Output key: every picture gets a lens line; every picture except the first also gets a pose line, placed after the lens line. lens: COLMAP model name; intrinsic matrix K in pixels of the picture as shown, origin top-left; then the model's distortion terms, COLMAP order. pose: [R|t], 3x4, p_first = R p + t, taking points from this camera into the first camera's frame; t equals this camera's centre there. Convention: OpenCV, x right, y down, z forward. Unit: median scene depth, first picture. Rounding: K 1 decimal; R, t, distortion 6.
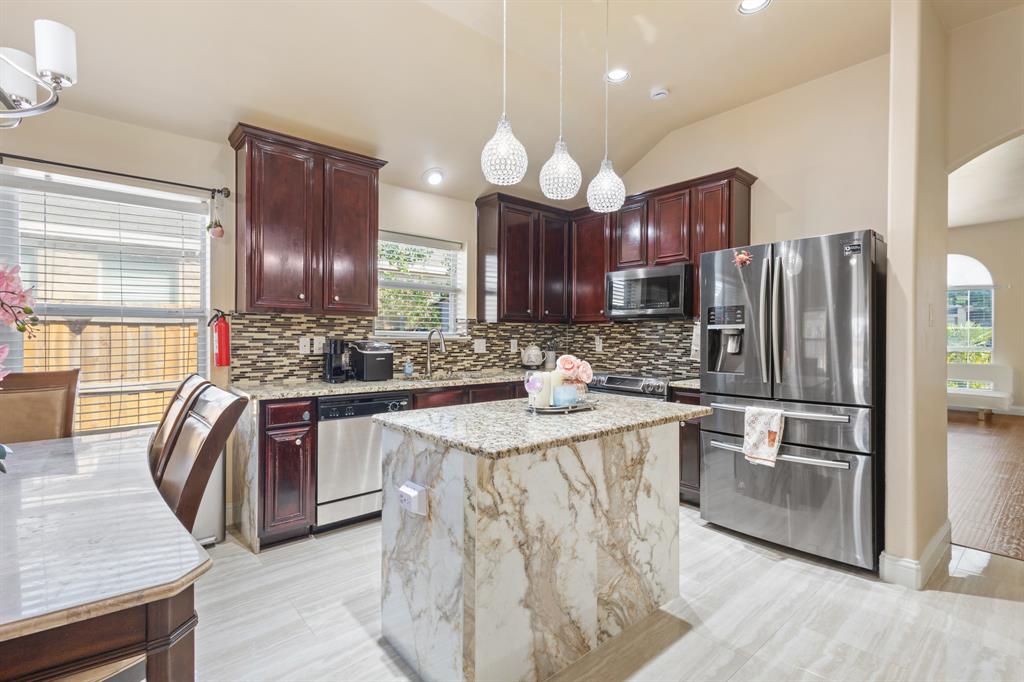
lens RADIAL K [[481.3, 0, 514.3], [0, 481.3, 341.0], [0, 0, 1]] dist [0.016870, -0.002292]
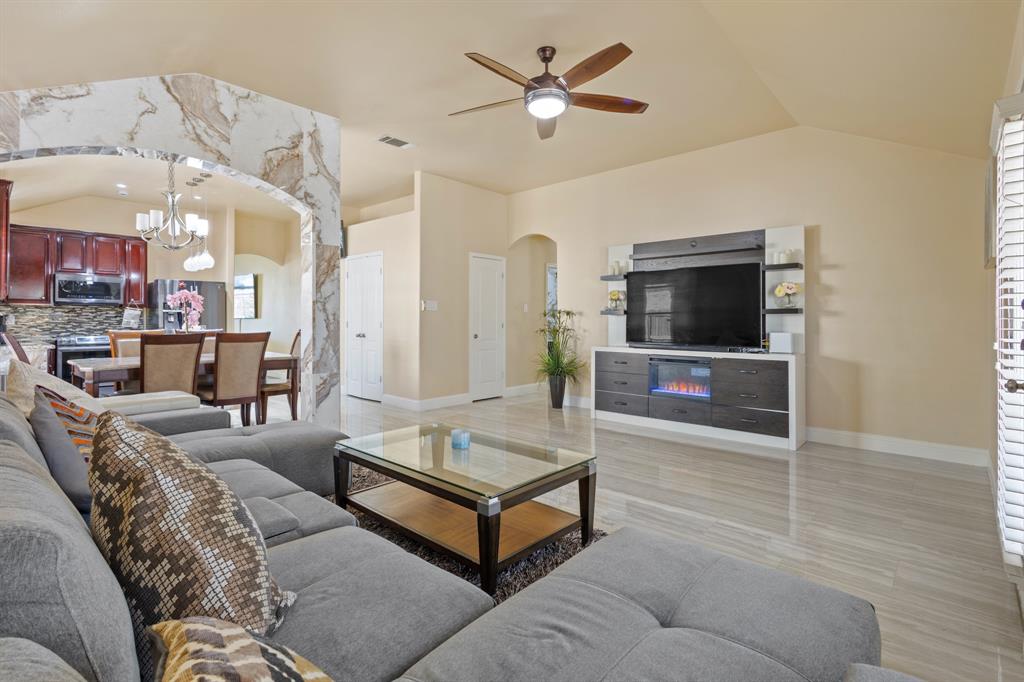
lens RADIAL K [[481.3, 0, 507.7], [0, 481.3, 319.4], [0, 0, 1]] dist [0.016870, -0.002292]
pose [[-0.109293, -0.004751, 0.993998, -1.740319], [0.006340, 0.999965, 0.005476, 0.008774], [-0.993989, 0.006901, -0.109259, -0.340786]]
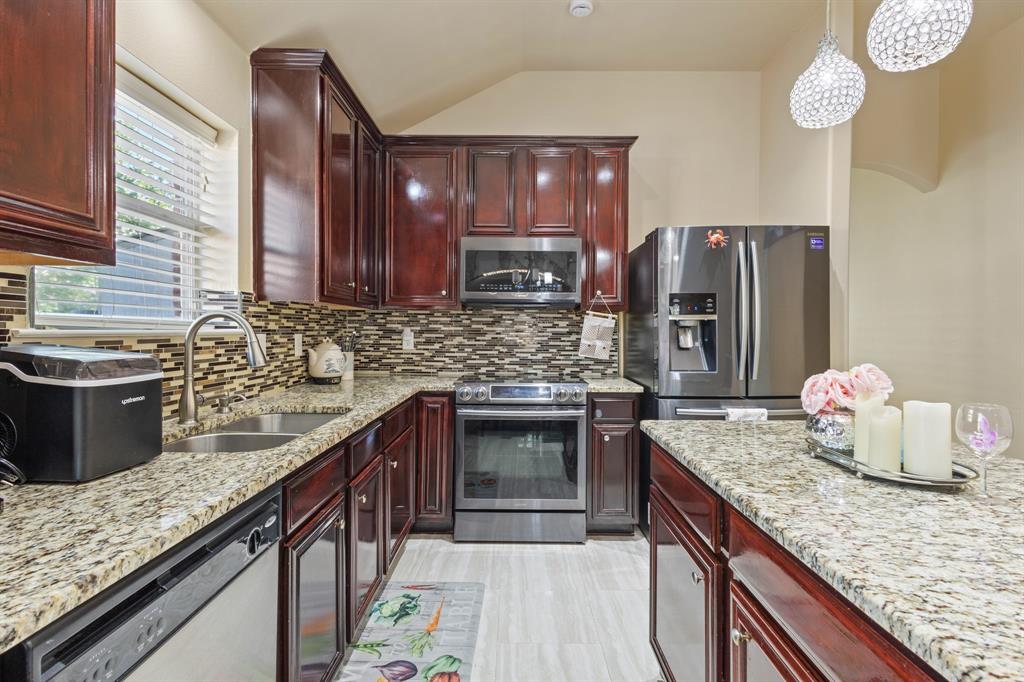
lens RADIAL K [[481.3, 0, 518.7], [0, 481.3, 333.3], [0, 0, 1]] dist [0.016870, -0.002292]
pose [[0.652201, -0.007944, 0.758004, -0.315016], [0.005548, 0.999968, 0.005706, -0.006398], [-0.758025, 0.000484, 0.652225, 0.532141]]
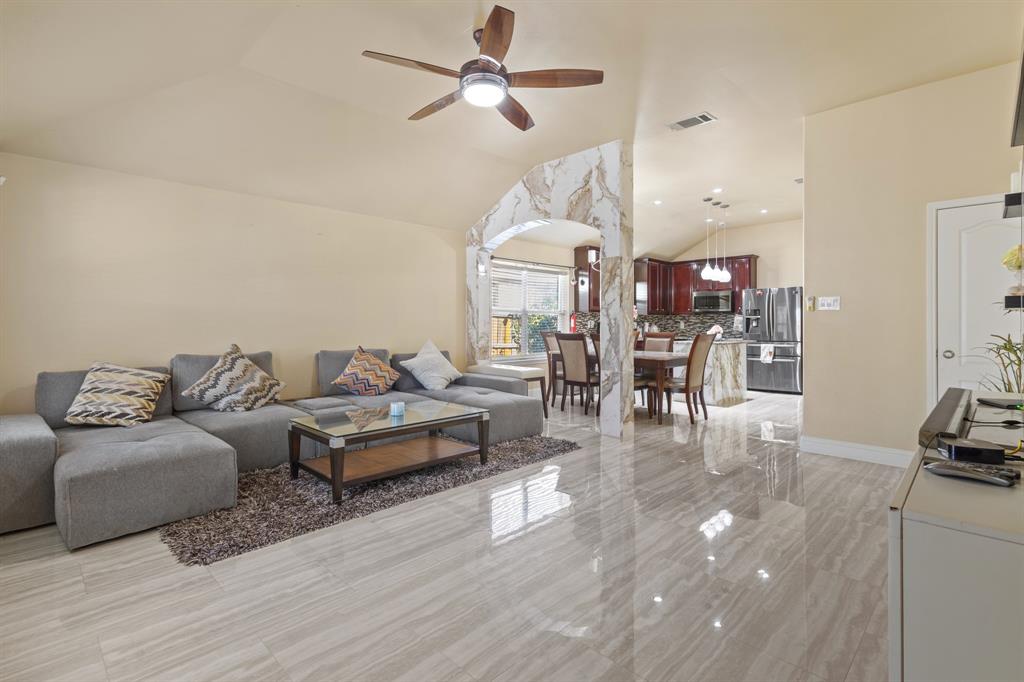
lens RADIAL K [[481.3, 0, 516.5], [0, 481.3, 323.5], [0, 0, 1]] dist [0.016870, -0.002292]
pose [[0.997241, -0.002211, 0.074198, -0.885611], [0.002839, 0.999961, -0.008366, 0.022448], [-0.074177, 0.008554, 0.997208, -1.318933]]
